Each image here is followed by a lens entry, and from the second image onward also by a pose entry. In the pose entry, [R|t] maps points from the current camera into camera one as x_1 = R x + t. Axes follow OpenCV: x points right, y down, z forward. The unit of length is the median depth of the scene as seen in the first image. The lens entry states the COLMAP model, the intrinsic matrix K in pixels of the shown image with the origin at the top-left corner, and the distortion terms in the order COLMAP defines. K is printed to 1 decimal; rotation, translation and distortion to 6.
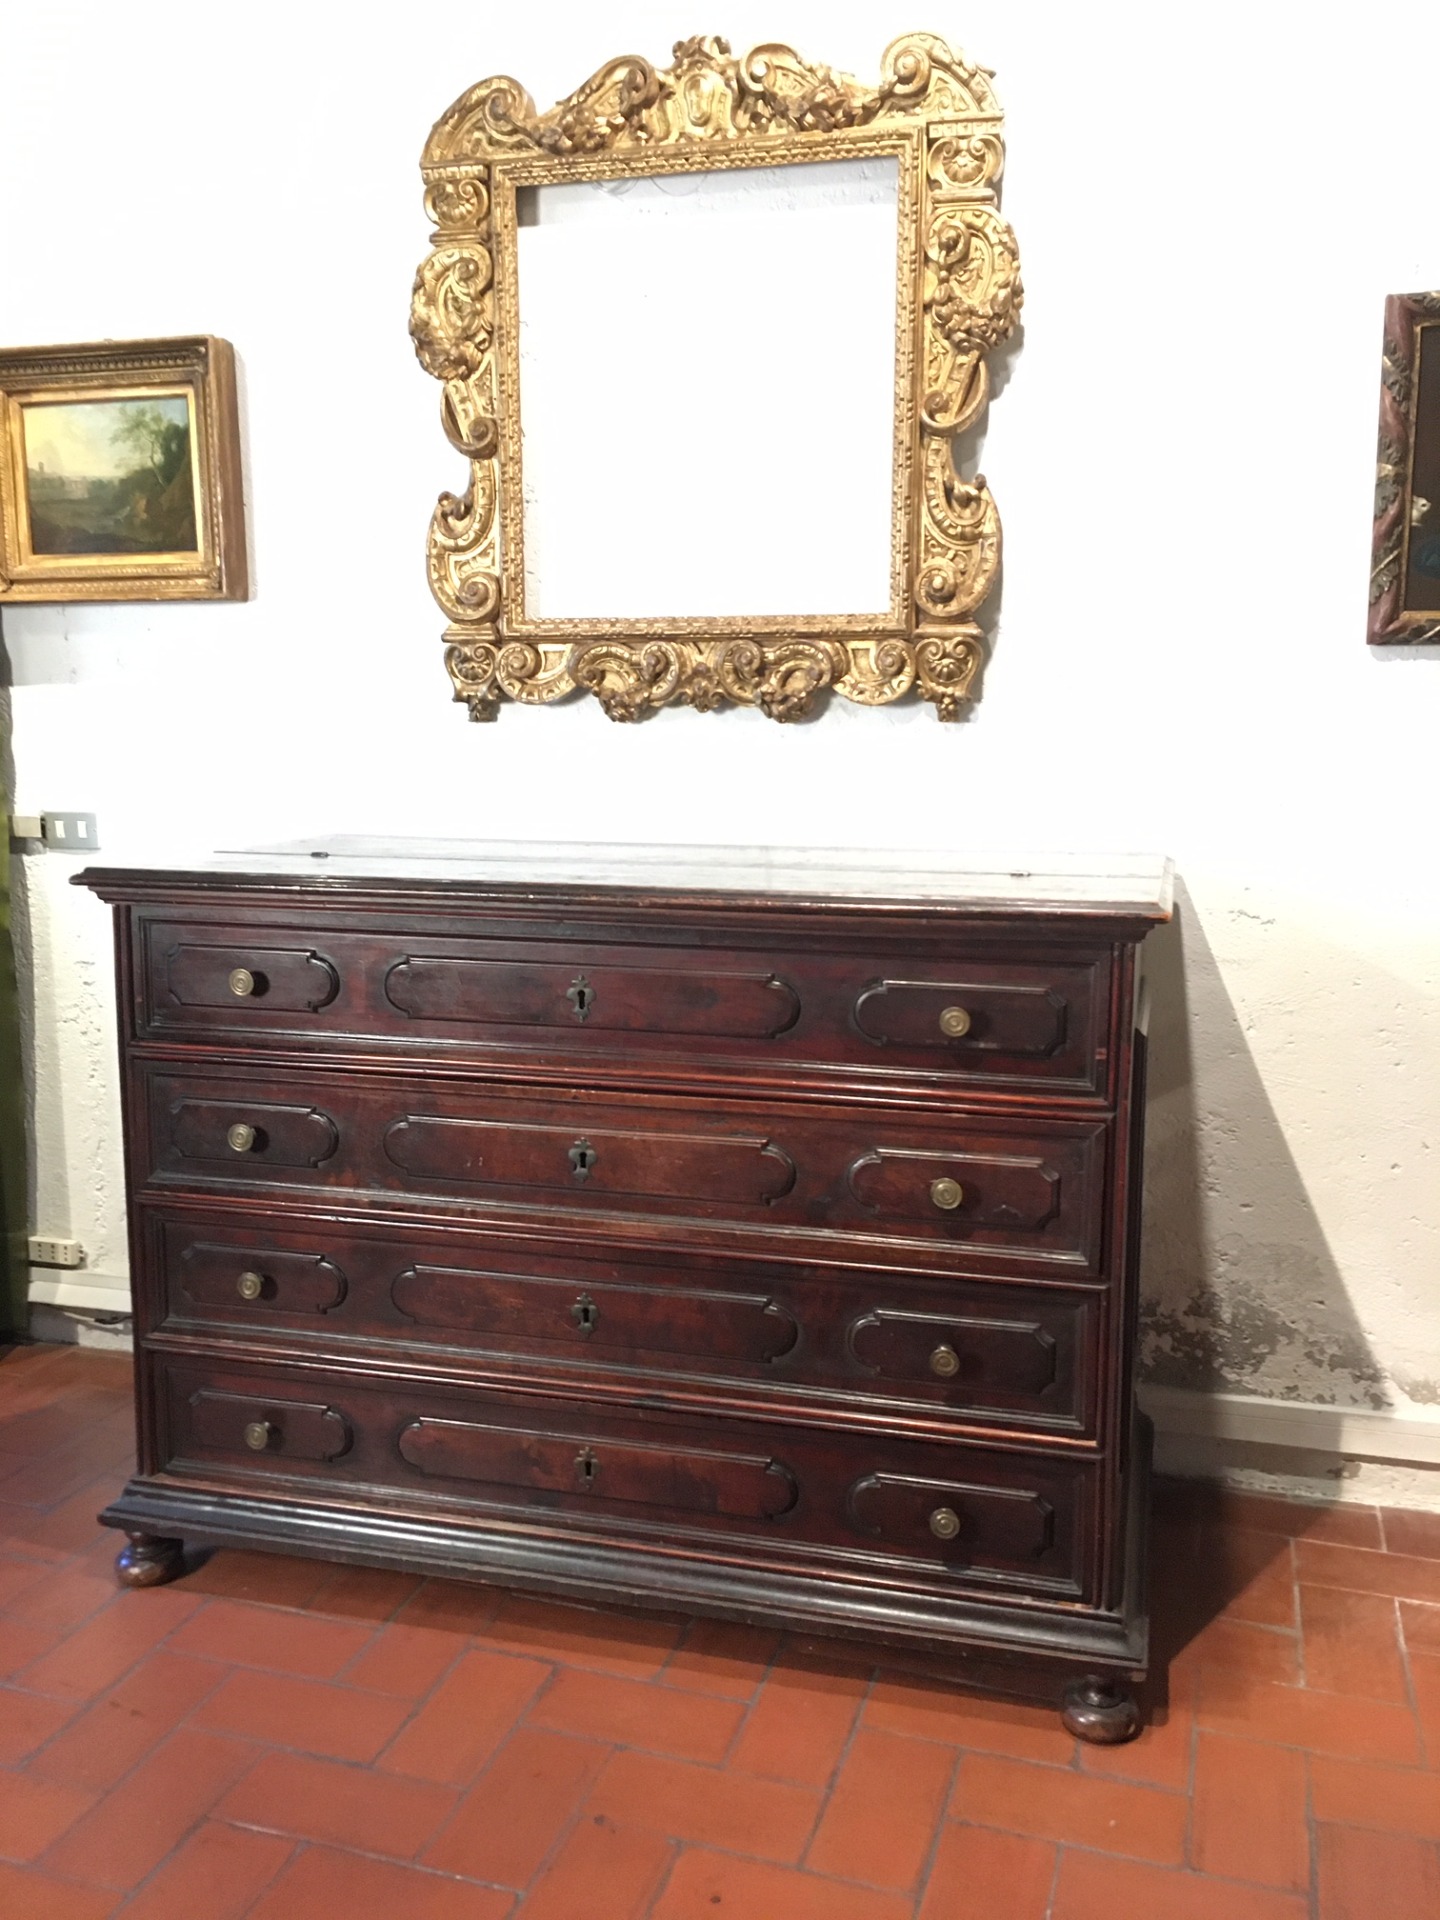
lens RADIAL K [[1630.6, 0, 720.0], [0, 1630.6, 960.0], [0, 0, 1]] dist [0.086718, -0.126409]
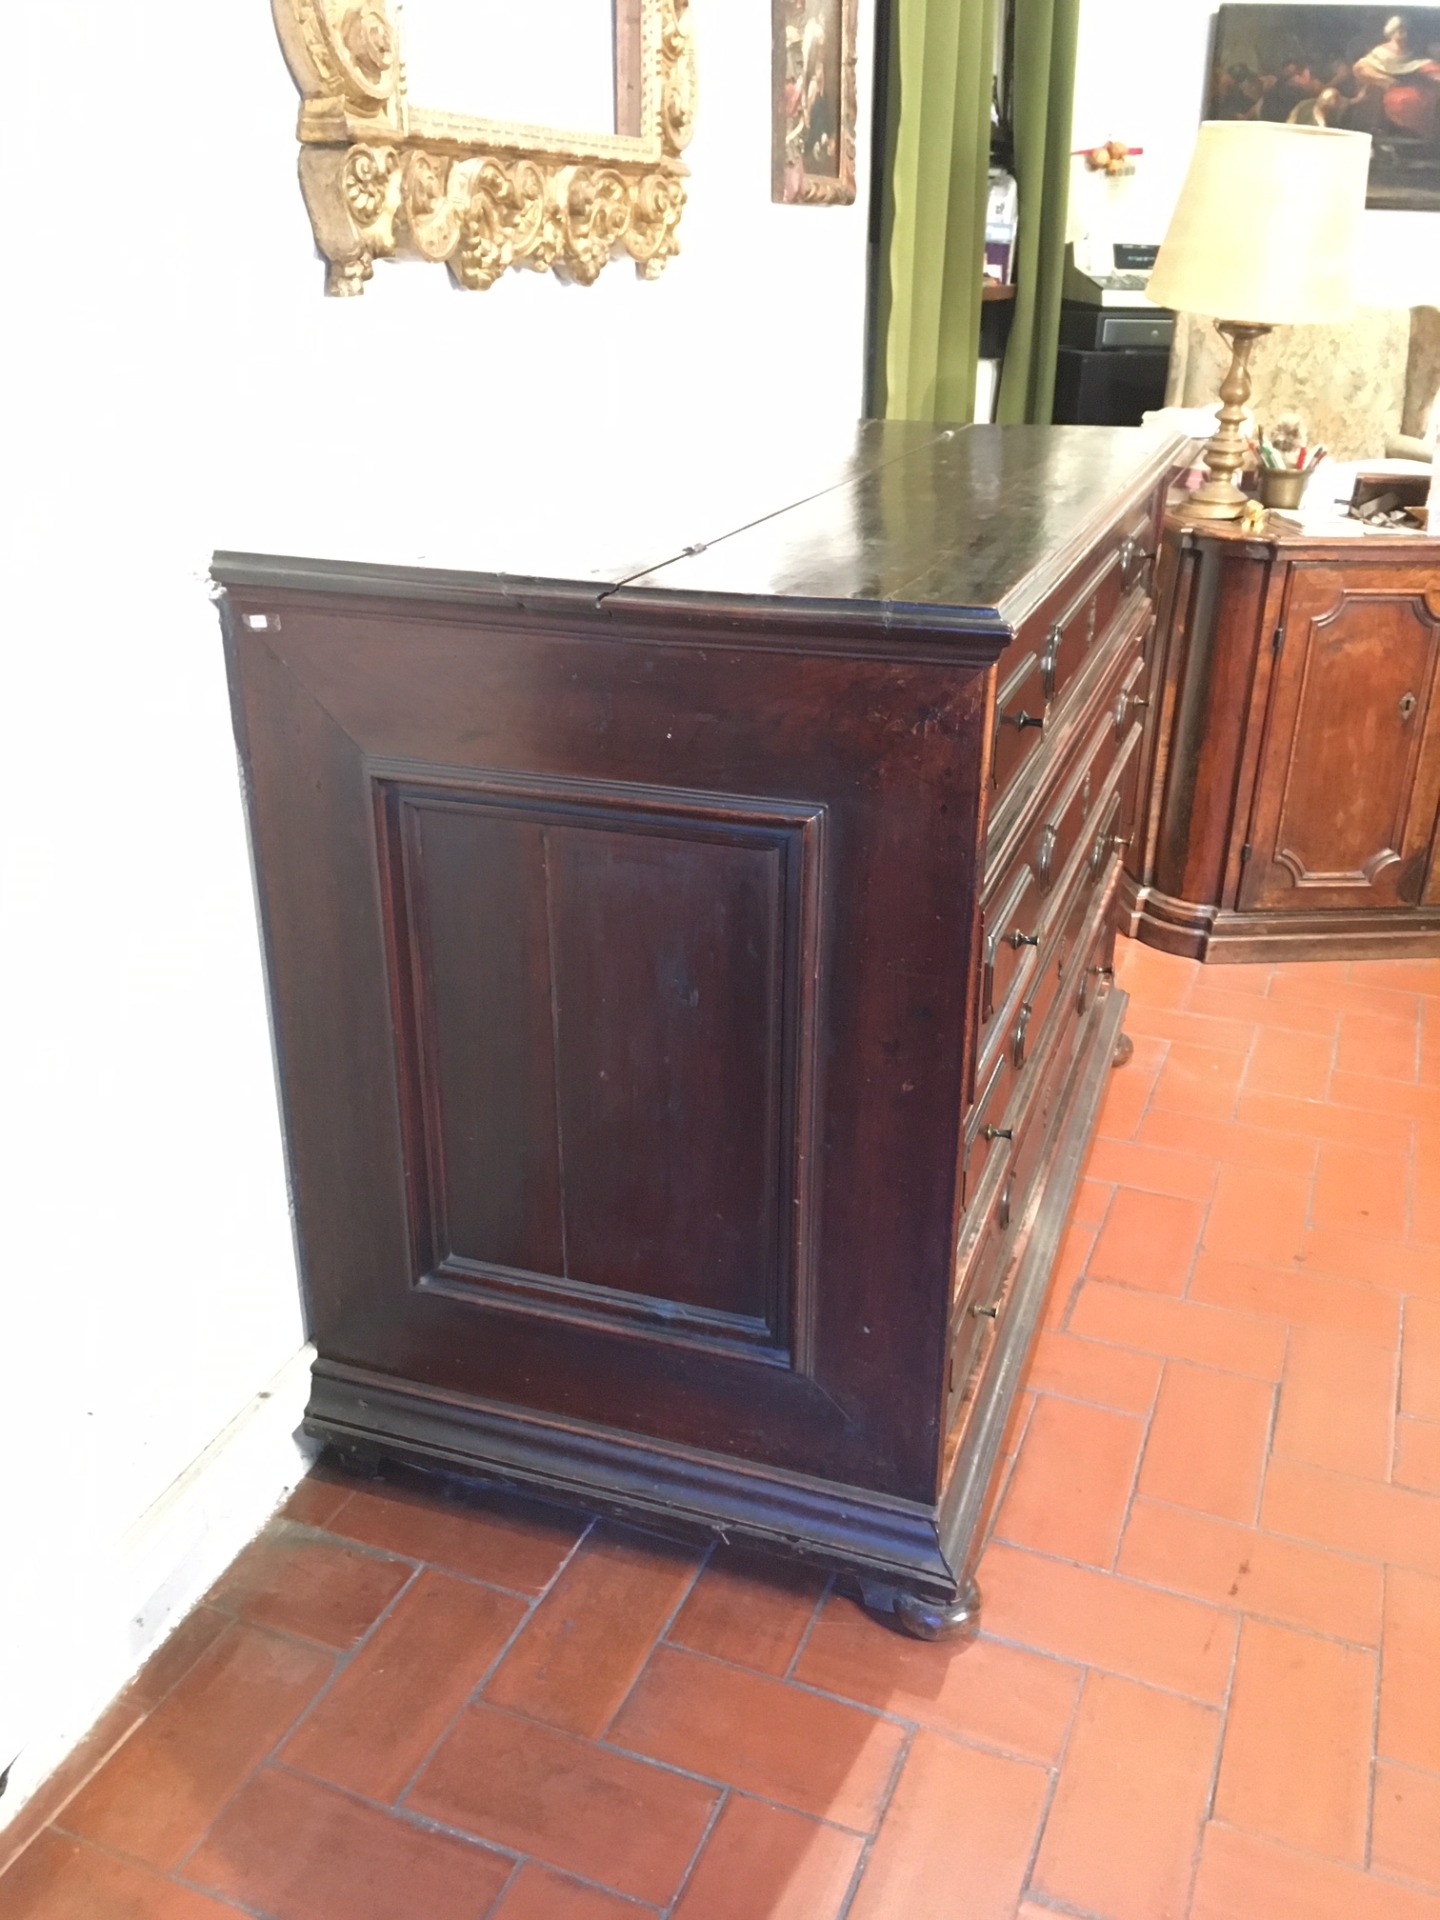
lens RADIAL K [[1647.1, 0, 720.0], [0, 1647.1, 960.0], [0, 0, 1]] dist [0.077299, -0.118965]
pose [[0.072401, -0.397298, 0.914829, -0.903717], [0.143604, 0.911831, 0.384632, -0.168699], [-0.986983, 0.103525, 0.123071, 0.993617]]
